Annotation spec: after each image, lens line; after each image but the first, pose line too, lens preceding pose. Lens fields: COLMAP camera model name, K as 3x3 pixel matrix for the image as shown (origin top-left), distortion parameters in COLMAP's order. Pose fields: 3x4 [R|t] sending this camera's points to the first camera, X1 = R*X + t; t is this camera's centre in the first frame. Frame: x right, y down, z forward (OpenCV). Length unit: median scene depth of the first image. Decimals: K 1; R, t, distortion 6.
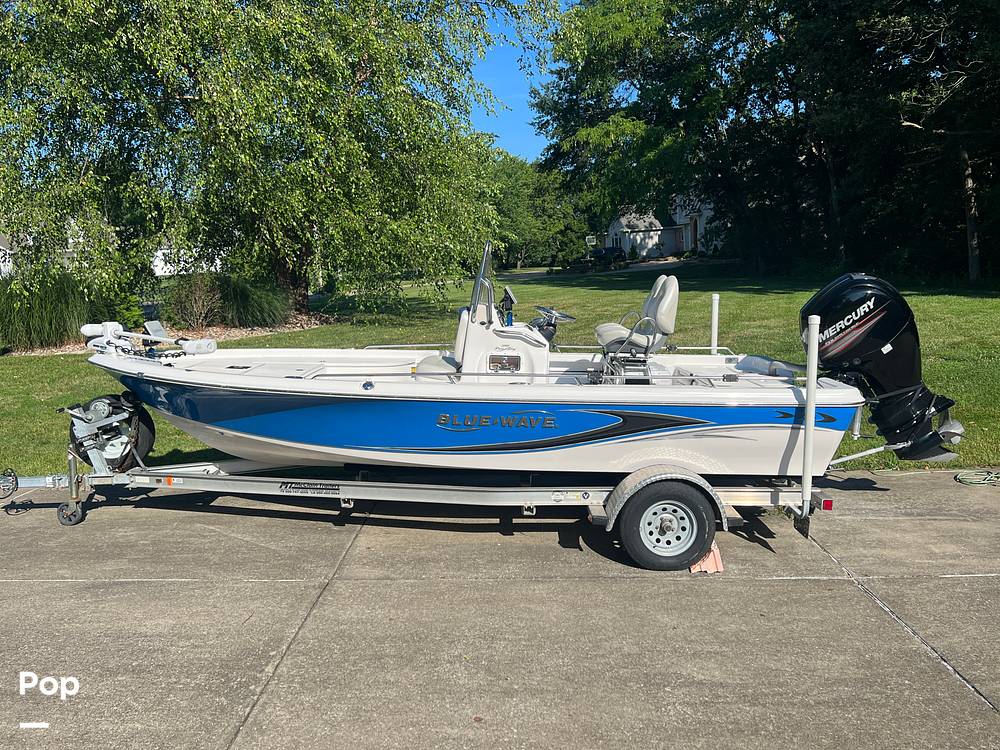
lens RADIAL K [[817.0, 0, 500.0], [0, 817.0, 375.0], [0, 0, 1]] dist [0.009113, 0.010633]
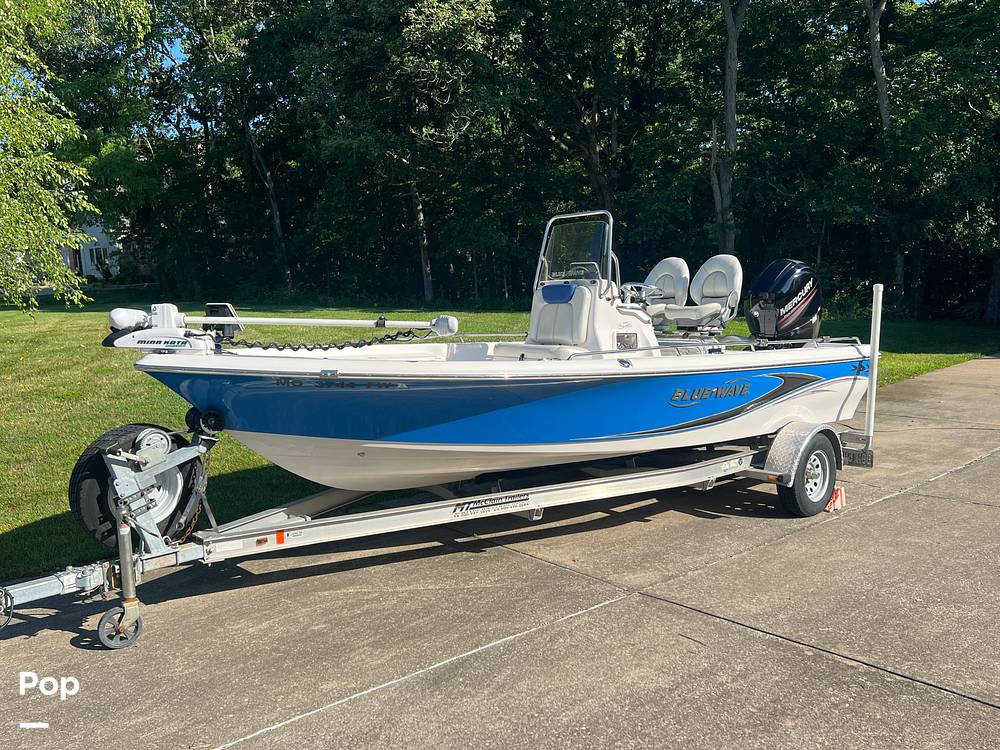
lens RADIAL K [[837.9, 0, 500.0], [0, 837.9, 375.0], [0, 0, 1]] dist [0.013685, -0.007670]
pose [[0.745083, -0.062755, 0.664013, -0.752758], [0.089538, 0.995963, -0.006344, 0.017756], [-0.660934, 0.064181, 0.747694, 0.372125]]
